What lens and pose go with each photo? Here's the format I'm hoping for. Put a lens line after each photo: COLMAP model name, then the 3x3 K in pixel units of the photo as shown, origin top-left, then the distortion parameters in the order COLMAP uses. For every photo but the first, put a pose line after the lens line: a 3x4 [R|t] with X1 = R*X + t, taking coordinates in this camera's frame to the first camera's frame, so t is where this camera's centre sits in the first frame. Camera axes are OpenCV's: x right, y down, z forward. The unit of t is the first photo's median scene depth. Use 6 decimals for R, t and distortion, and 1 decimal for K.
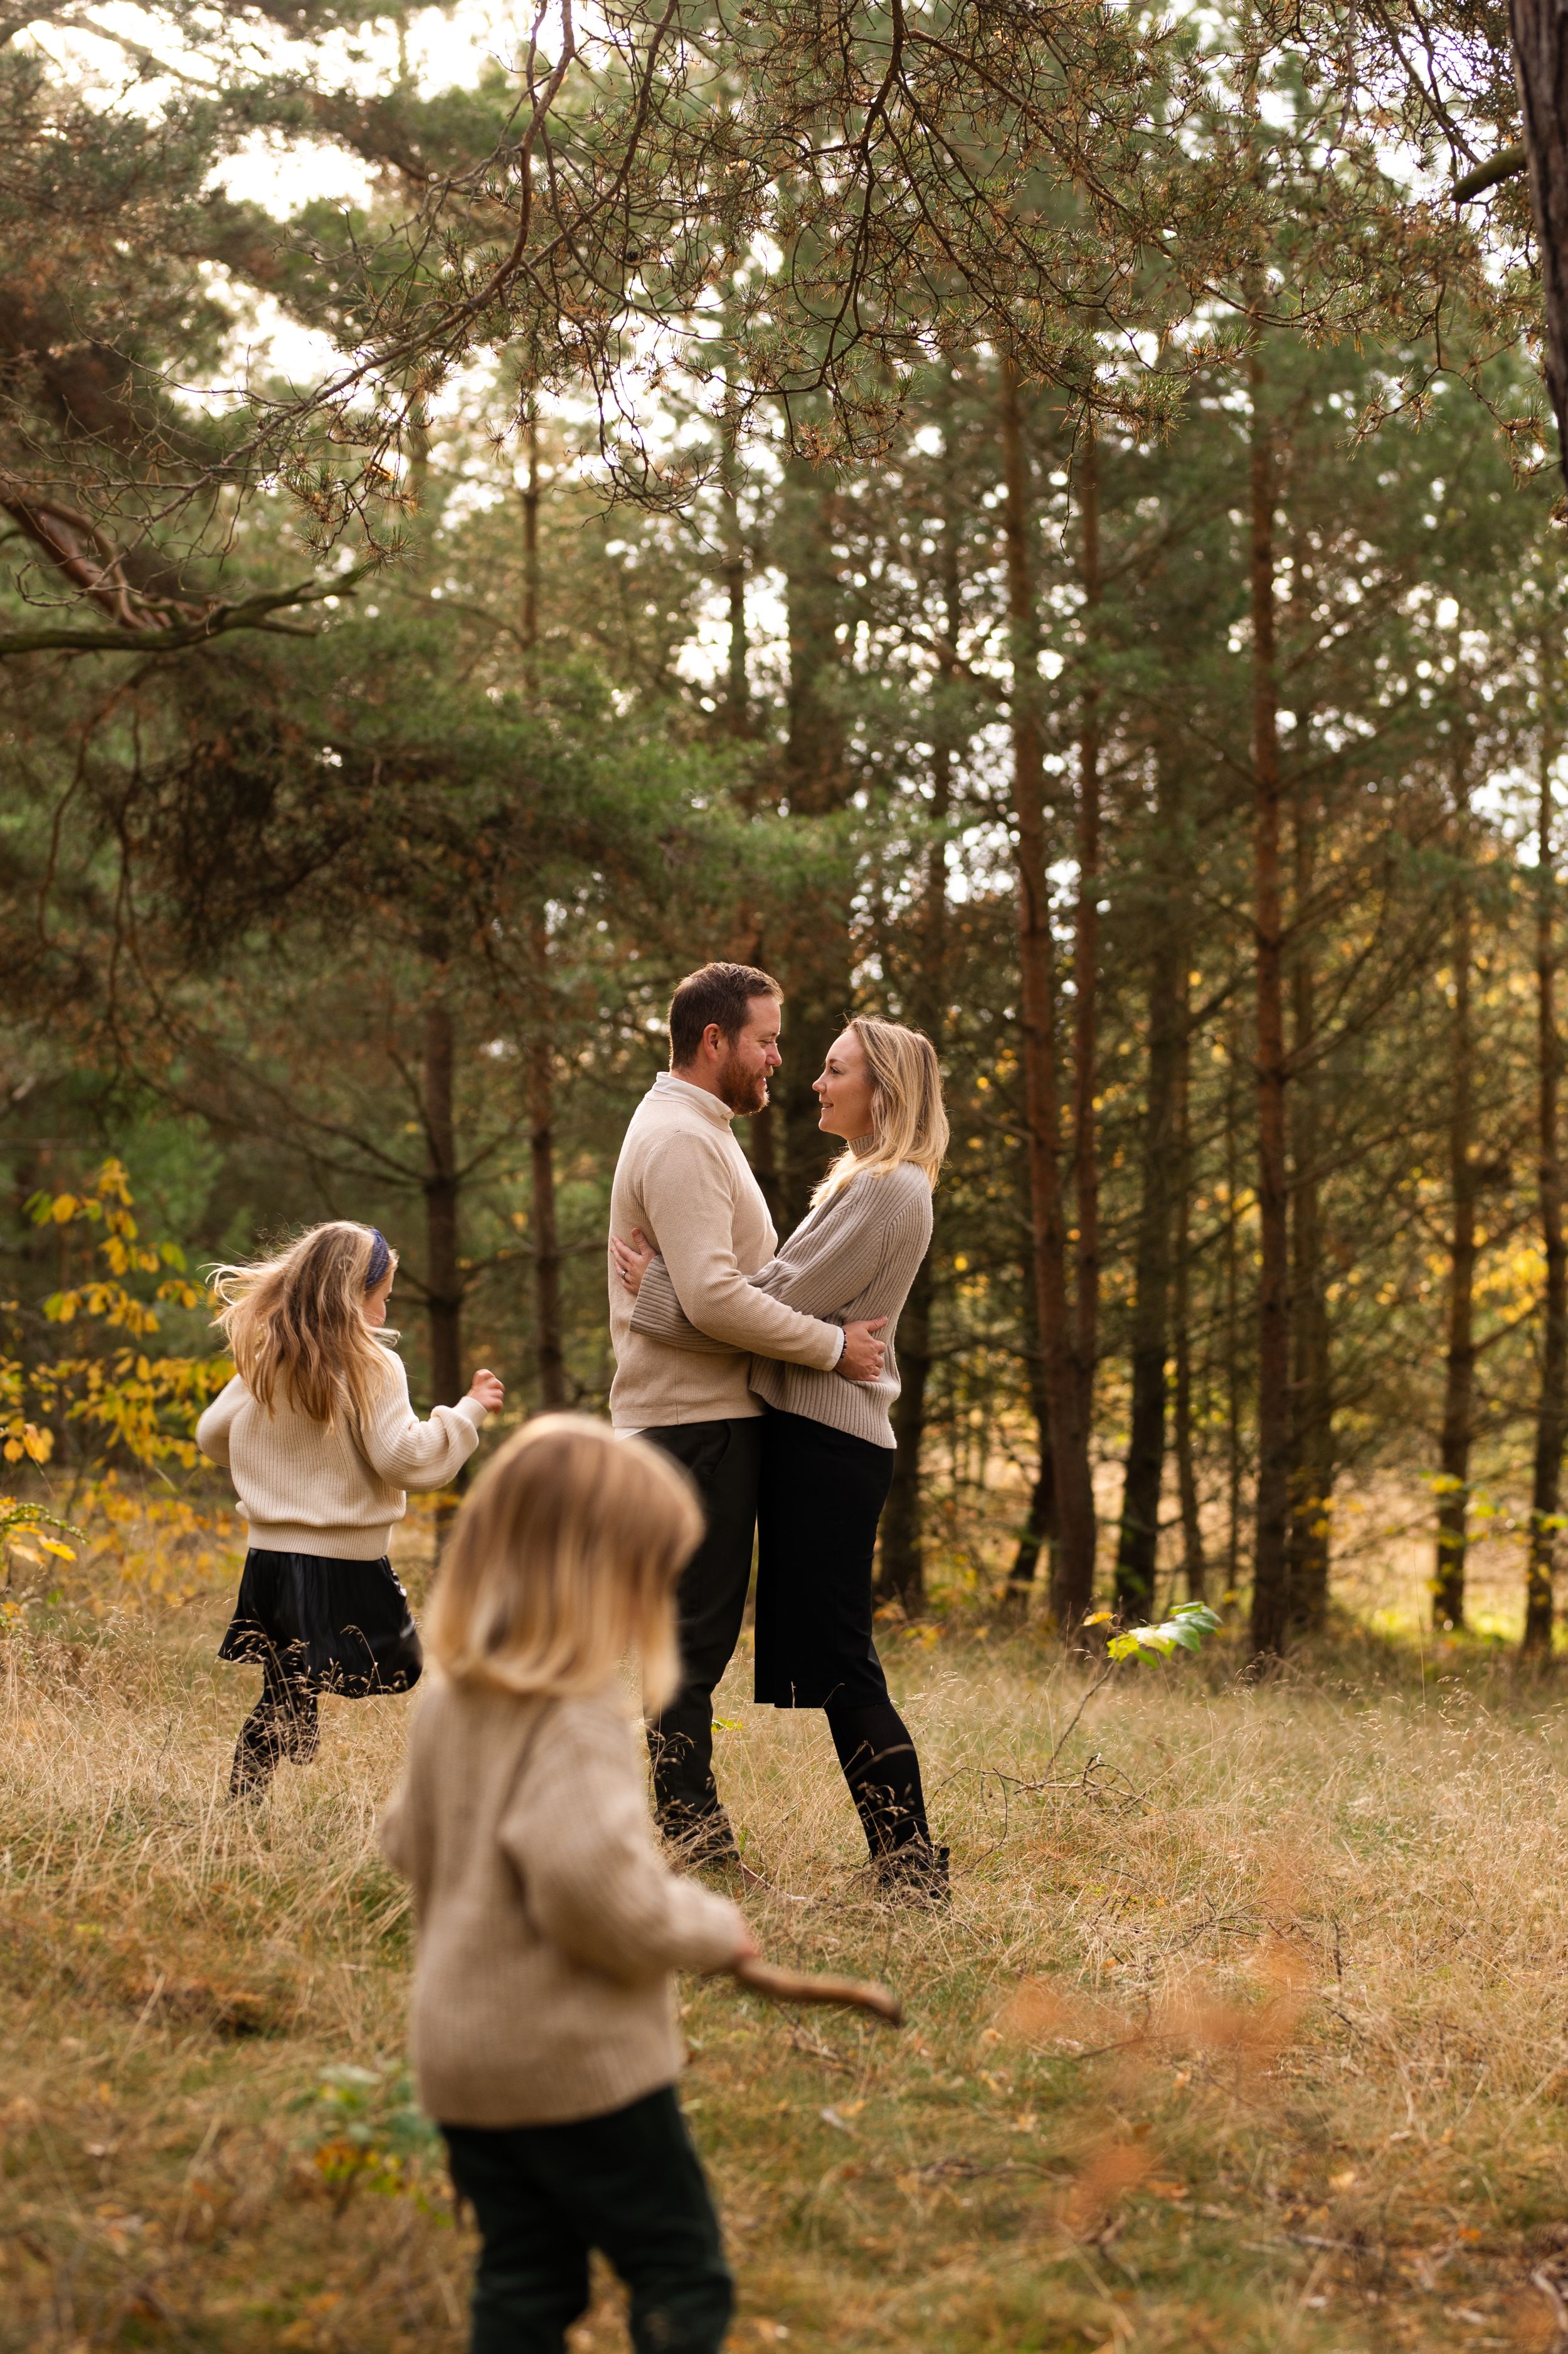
lens RADIAL K [[6706.1, 0, 792.2], [0, 6706.1, 1182.4], [0, 0, 1]] dist [0.039569, 0.000000]
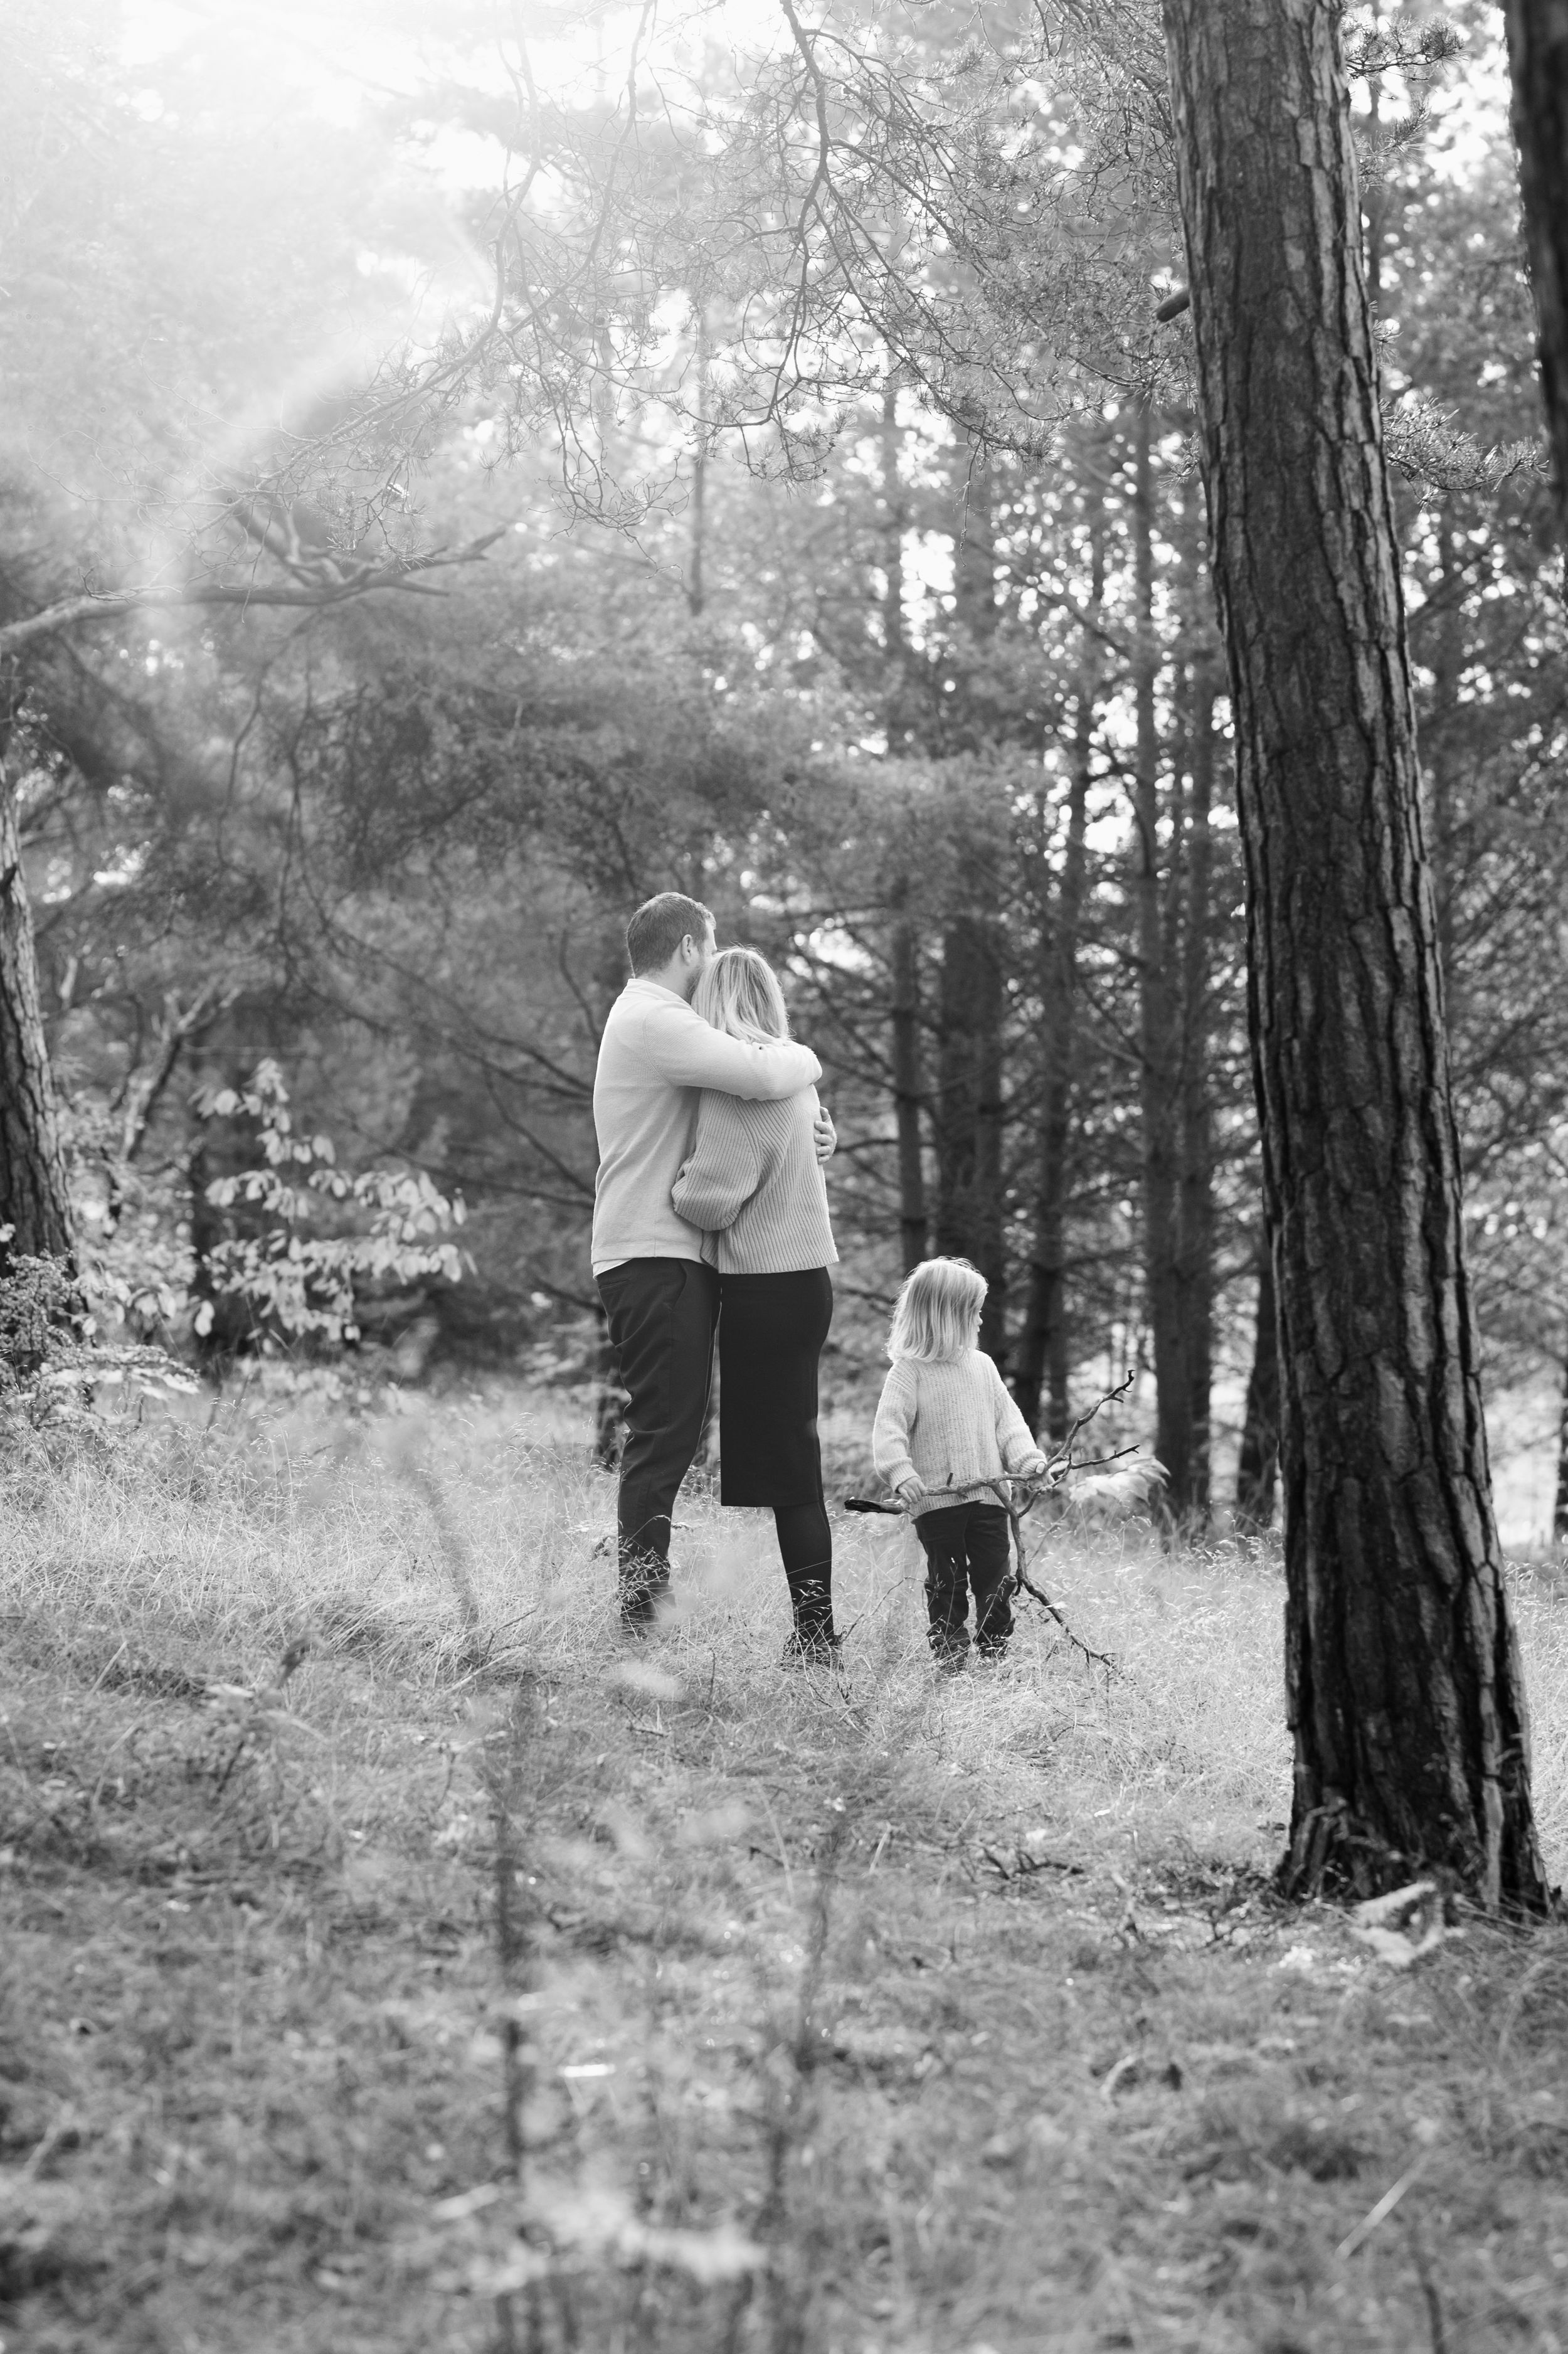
lens RADIAL K [[6706.1, 0, 773.7], [0, 6706.1, 1173.9], [0, 0, 1]] dist [0.039569, 0.000000]
pose [[0.998851, 0.023912, -0.041543, 0.027933], [-0.023543, 0.999679, 0.009364, 0.003057], [0.041753, -0.008375, 0.999093, -0.103659]]
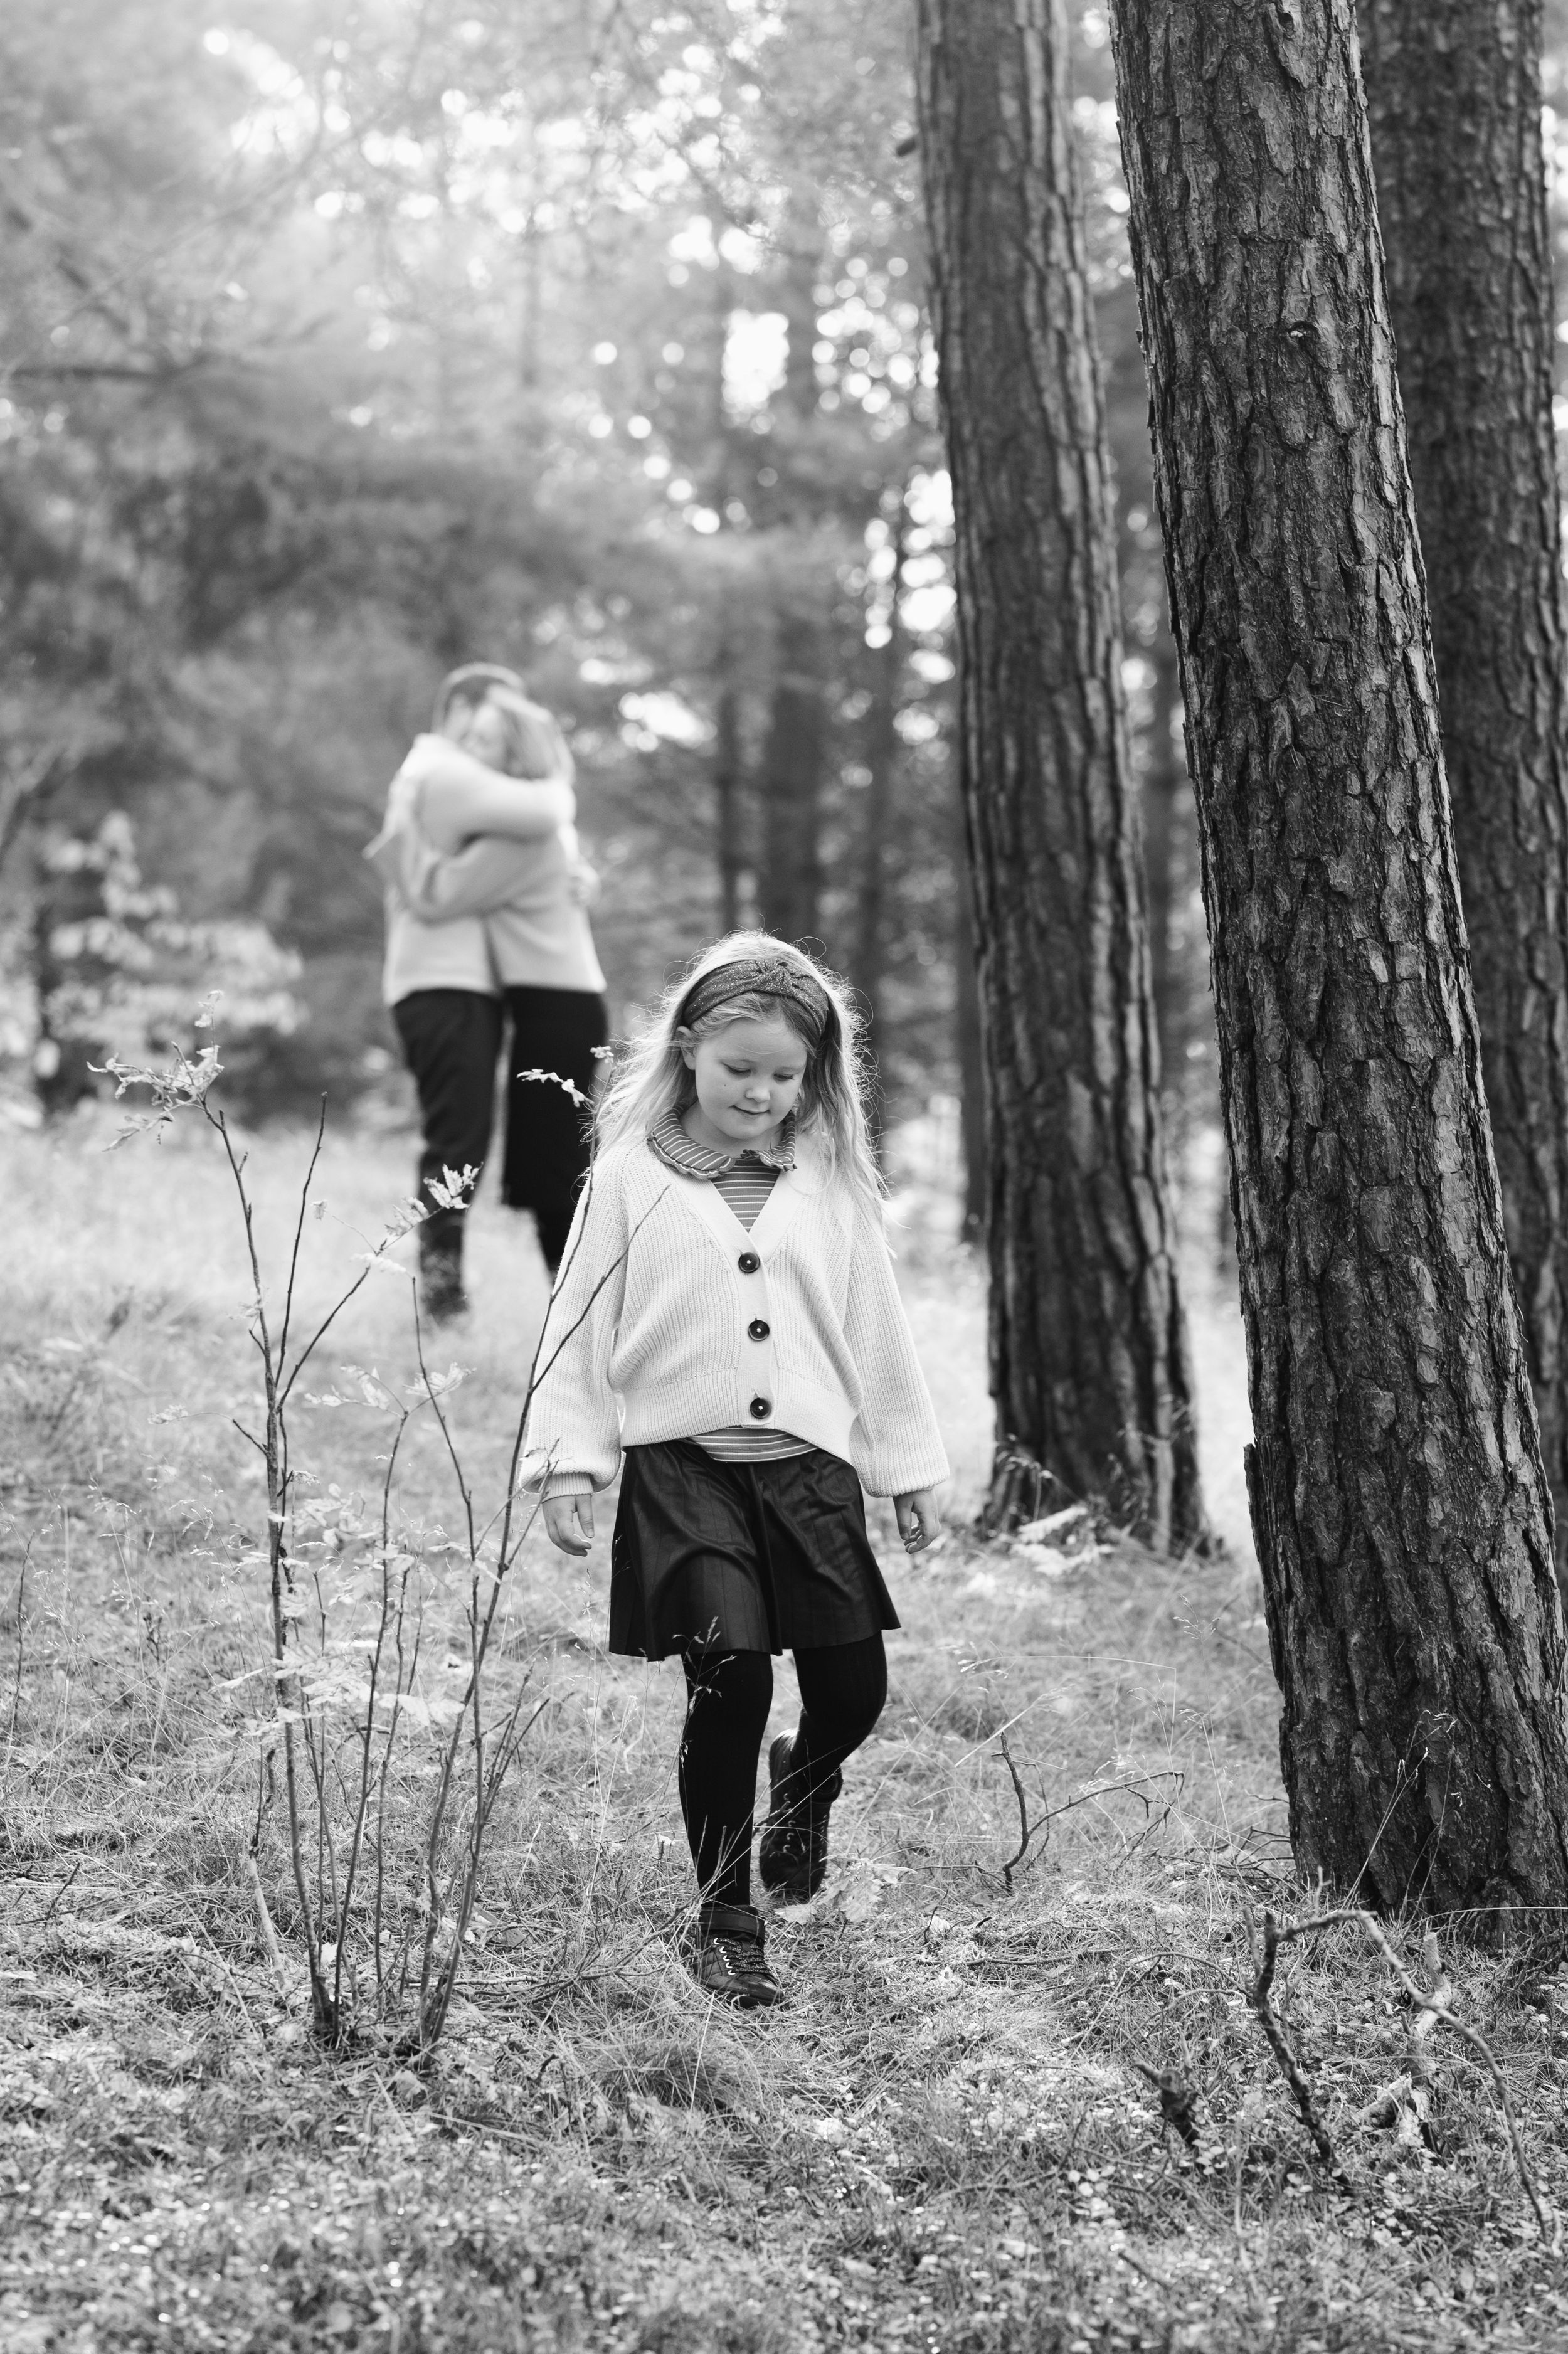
lens RADIAL K [[6706.1, 0, 787.8], [0, 6706.1, 1173.8], [0, 0, 1]] dist [0.039569, 0.000000]
pose [[0.999222, 0.036220, -0.015583, 0.035943], [-0.035526, 0.998456, 0.042703, 0.005020], [0.017106, -0.042116, 0.998966, -0.162867]]
